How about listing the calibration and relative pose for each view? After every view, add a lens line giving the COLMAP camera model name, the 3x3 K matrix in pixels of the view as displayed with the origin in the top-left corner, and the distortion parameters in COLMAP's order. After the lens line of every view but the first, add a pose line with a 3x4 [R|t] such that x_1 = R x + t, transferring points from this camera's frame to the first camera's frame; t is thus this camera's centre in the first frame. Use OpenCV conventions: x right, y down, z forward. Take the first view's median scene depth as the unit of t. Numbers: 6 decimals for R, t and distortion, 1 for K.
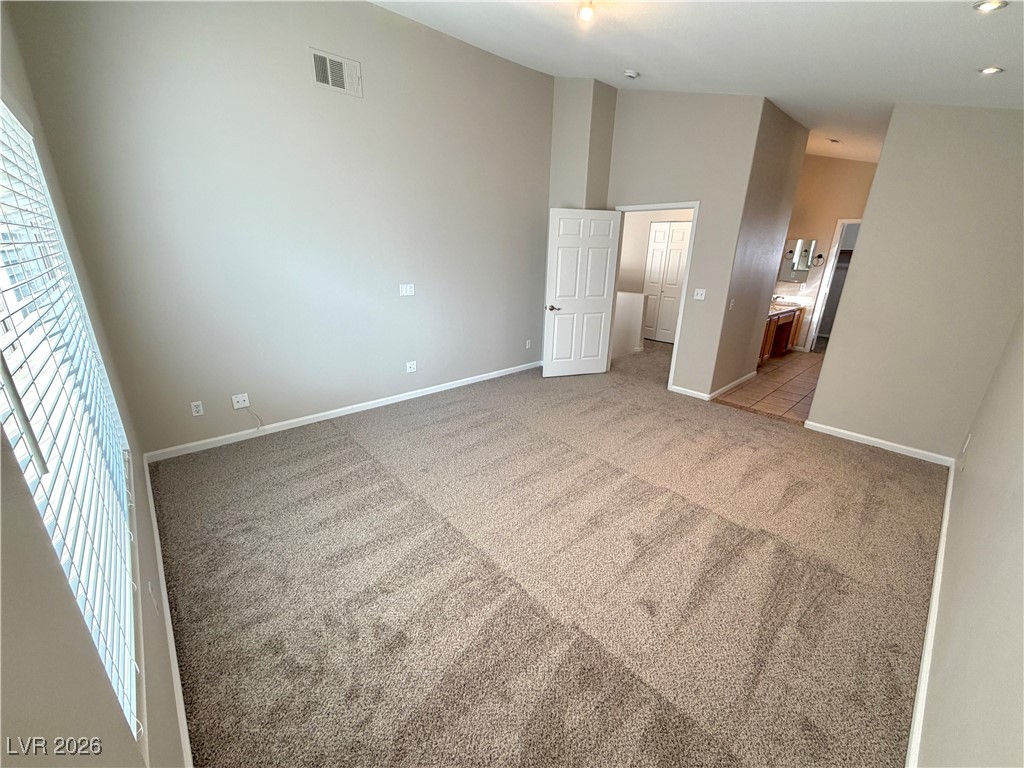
lens RADIAL K [[408.7, 0, 509.9], [0, 408.7, 383.8], [0, 0, 1]] dist [0.000797, -0.000199]
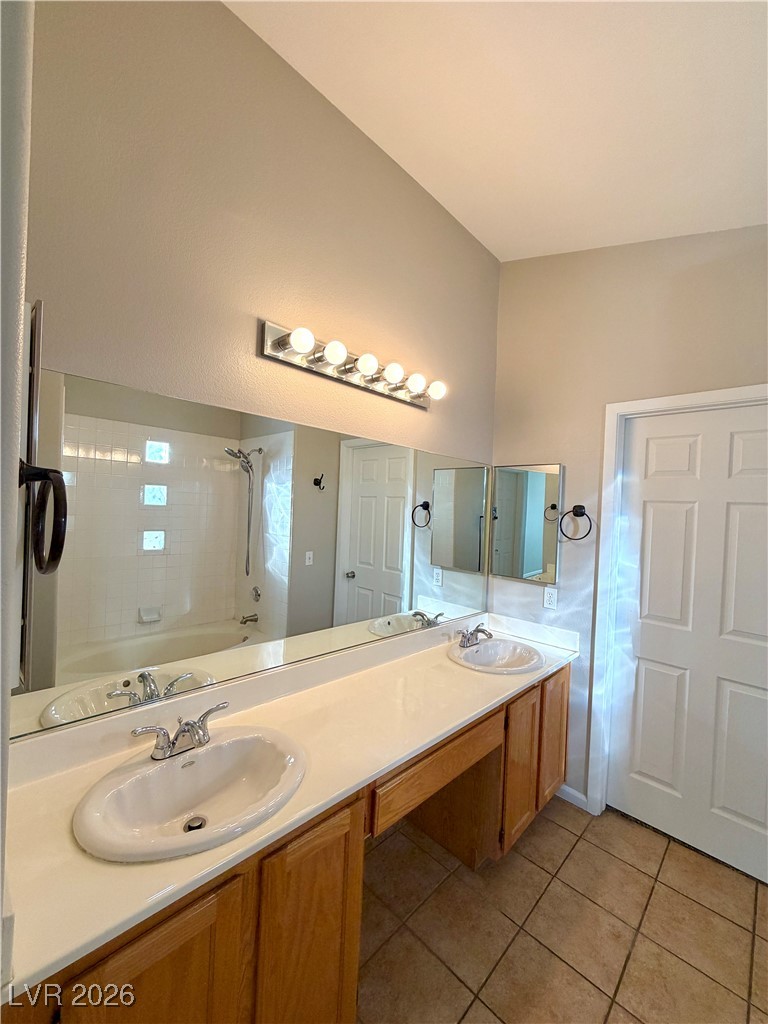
lens RADIAL K [[408.7, 0, 384.4], [0, 408.7, 510.2], [0, 0, 1]] dist [0.000797, -0.000199]
pose [[0.996999, 0.025277, 0.073170, 0.569437], [-0.001372, 0.950809, -0.309773, -0.205831], [-0.077401, 0.308743, 0.947991, 0.688510]]
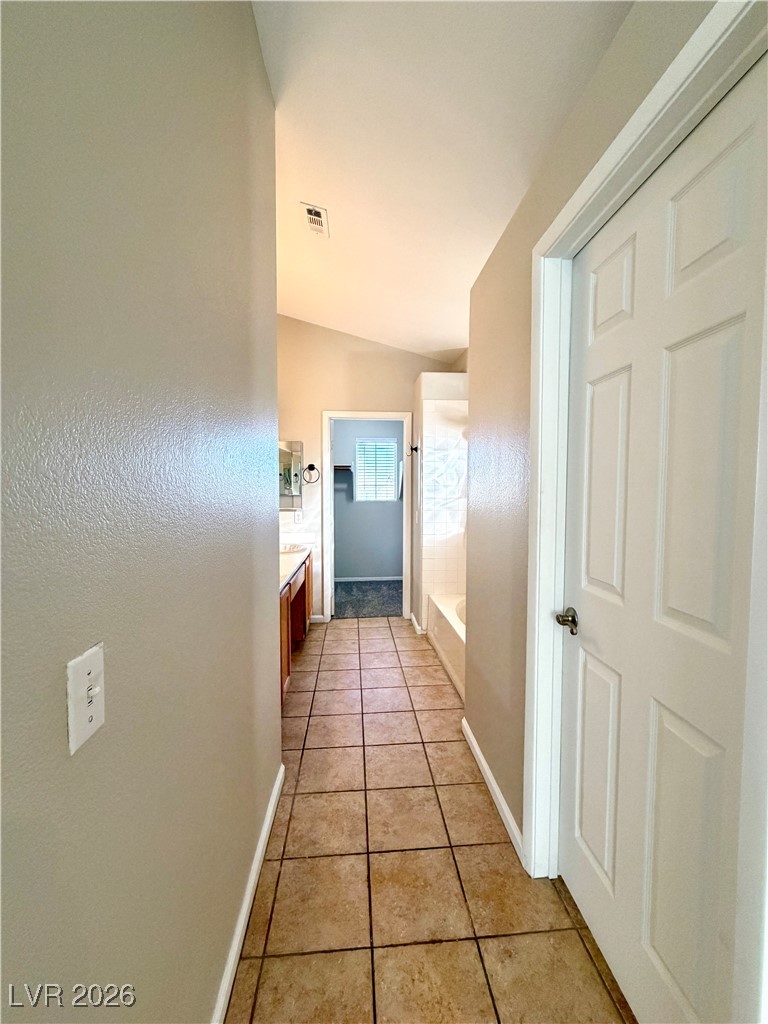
lens RADIAL K [[408.7, 0, 384.4], [0, 408.7, 510.2], [0, 0, 1]] dist [0.000797, -0.000199]
pose [[0.611436, -0.062253, 0.788841, 0.333491], [0.271024, 0.953079, -0.134858, -0.135369], [-0.743432, 0.296252, 0.599619, 0.561183]]
